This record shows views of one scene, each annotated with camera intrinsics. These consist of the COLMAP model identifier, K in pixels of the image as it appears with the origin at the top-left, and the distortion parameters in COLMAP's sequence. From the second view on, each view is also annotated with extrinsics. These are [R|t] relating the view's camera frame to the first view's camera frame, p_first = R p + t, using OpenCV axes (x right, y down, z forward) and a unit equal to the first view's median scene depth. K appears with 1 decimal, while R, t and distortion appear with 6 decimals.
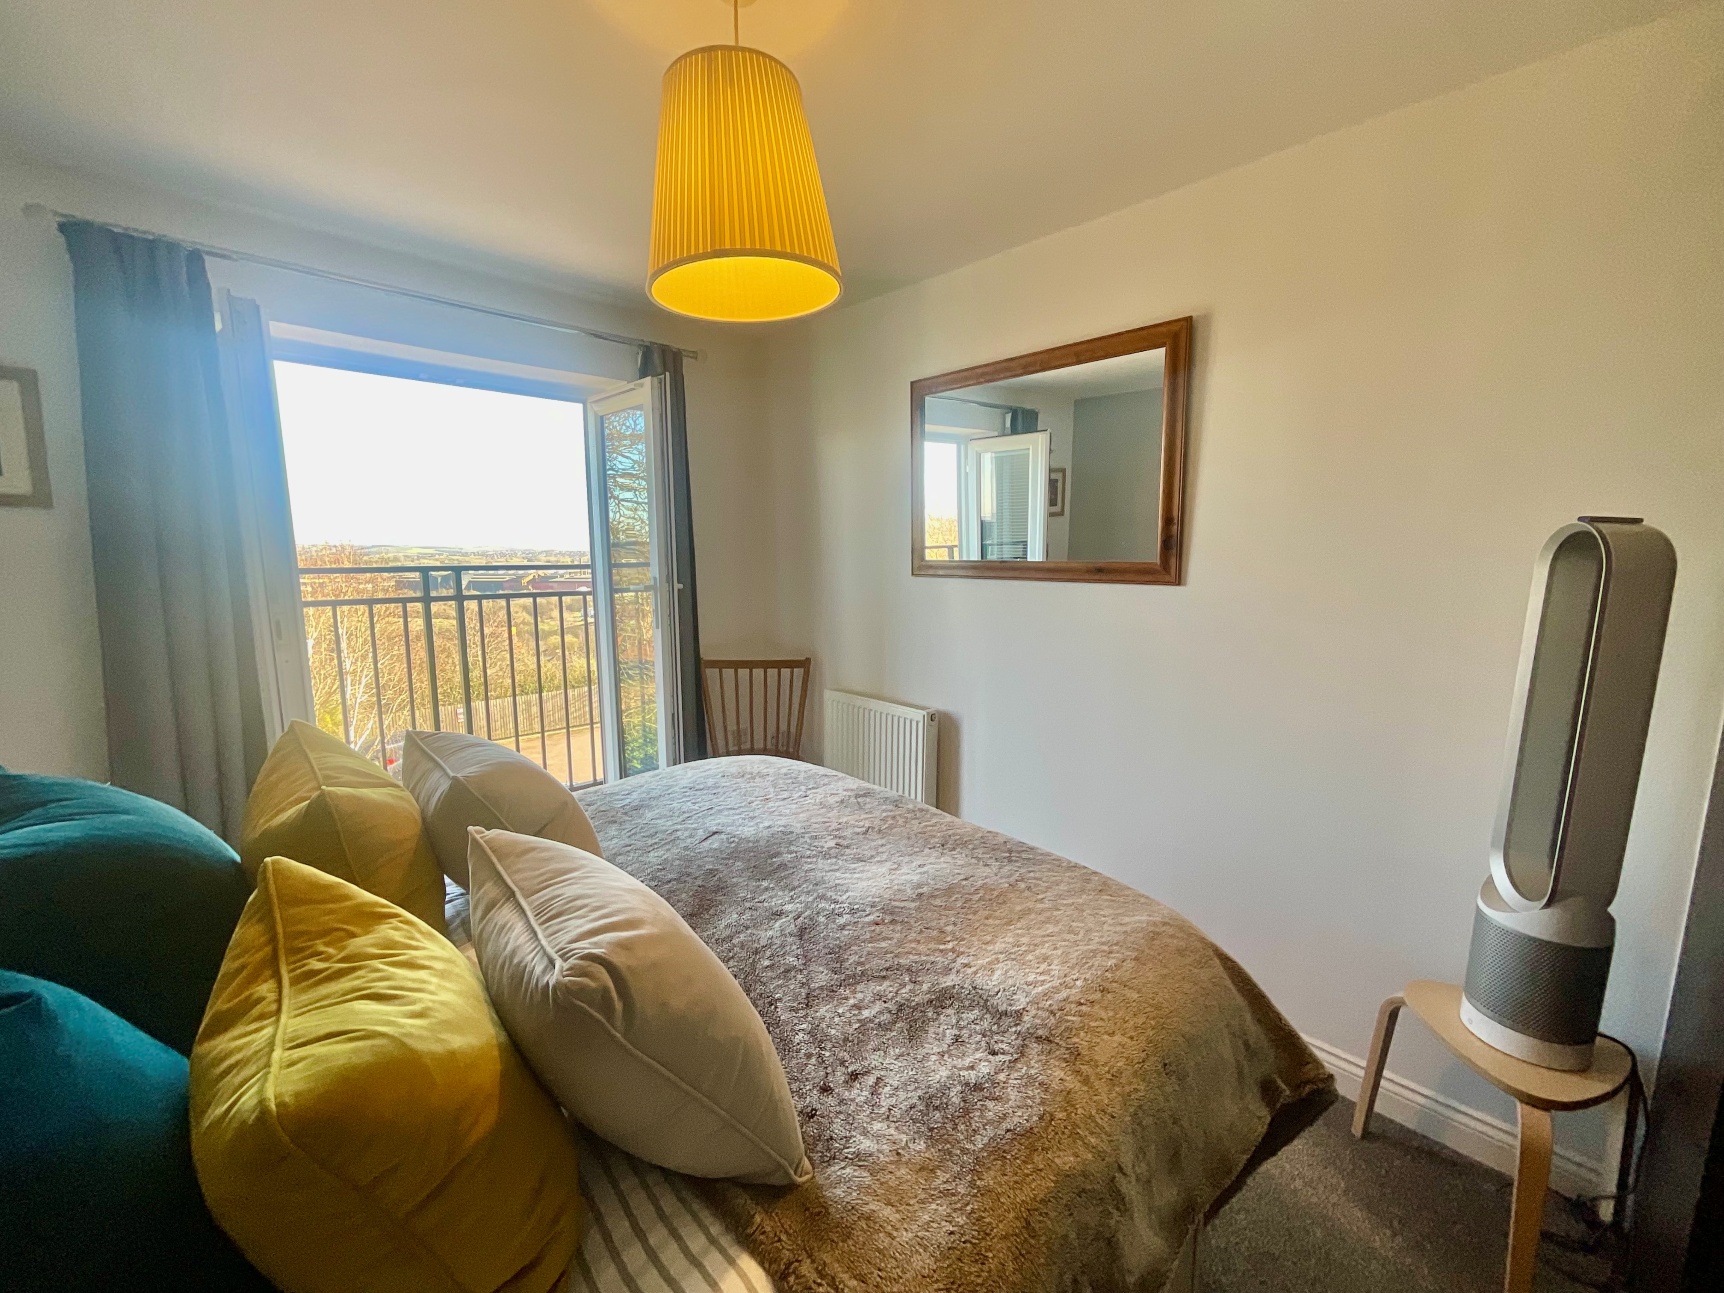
lens RADIAL K [[689.8, 0, 862.0], [0, 689.8, 646.5], [0, 0, 1]] dist [-0.007379, 0.000084]
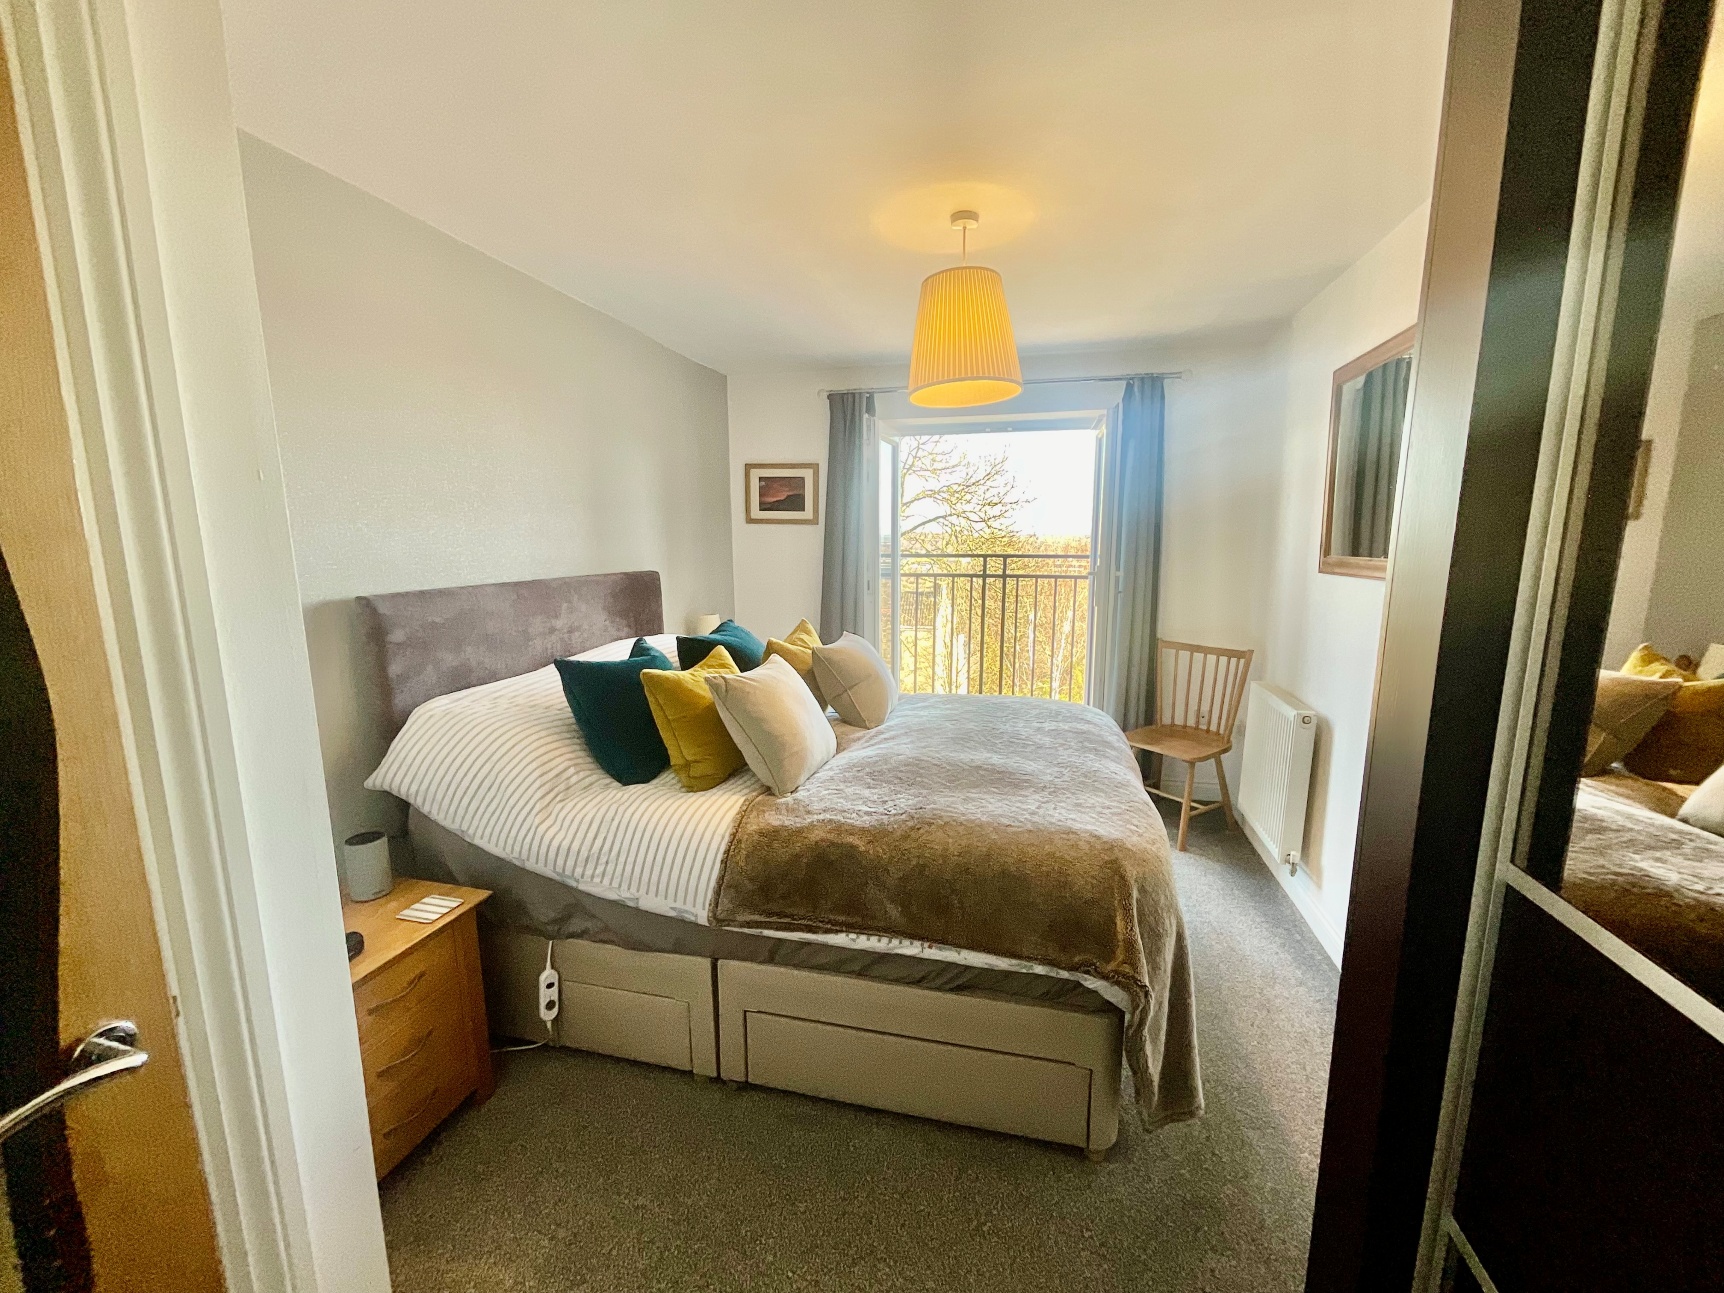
lens RADIAL K [[695.1, 0, 862.0], [0, 695.1, 646.5], [0, 0, 1]] dist [-0.005768, 0.000068]
pose [[0.527560, 0.127662, -0.839870, 0.534042], [-0.113328, 0.990384, 0.079354, -0.005370], [0.841924, 0.053317, 0.536955, -0.047372]]
